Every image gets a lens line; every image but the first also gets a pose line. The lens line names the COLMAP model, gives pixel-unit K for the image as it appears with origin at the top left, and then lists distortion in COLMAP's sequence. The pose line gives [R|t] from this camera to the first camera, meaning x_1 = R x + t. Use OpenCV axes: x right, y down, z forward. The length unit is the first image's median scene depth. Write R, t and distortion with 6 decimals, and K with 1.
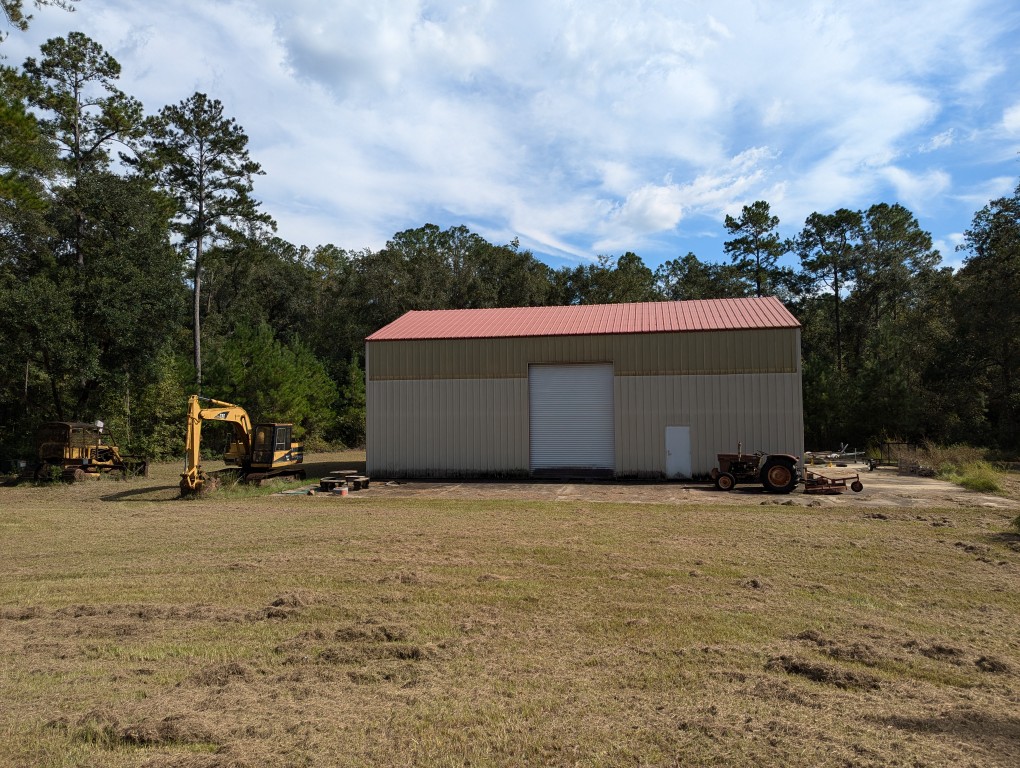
lens RADIAL K [[818.5, 0, 510.0], [0, 818.5, 384.0], [0, 0, 1]] dist [0.048261, -0.000892]
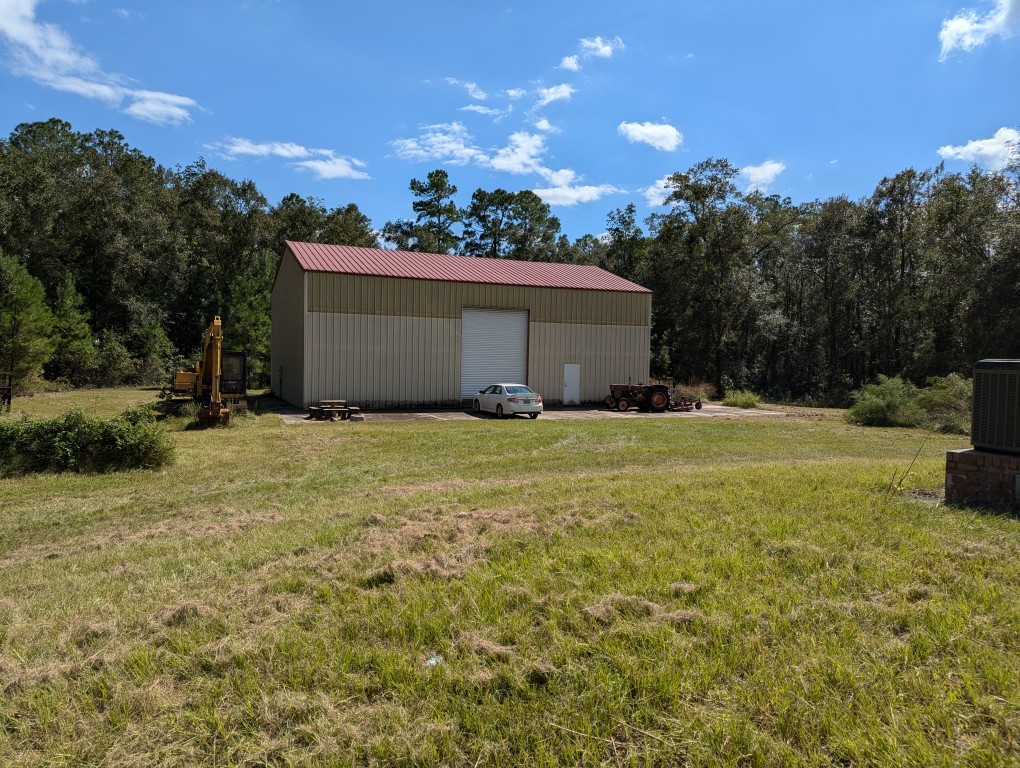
lens RADIAL K [[818.5, 0, 510.0], [0, 818.5, 384.0], [0, 0, 1]] dist [0.048261, -0.000892]
pose [[0.761406, 0.000086, 0.648276, -0.648155], [-0.044773, 0.997619, 0.052454, 0.018425], [-0.646728, -0.068964, 0.759597, 0.081545]]
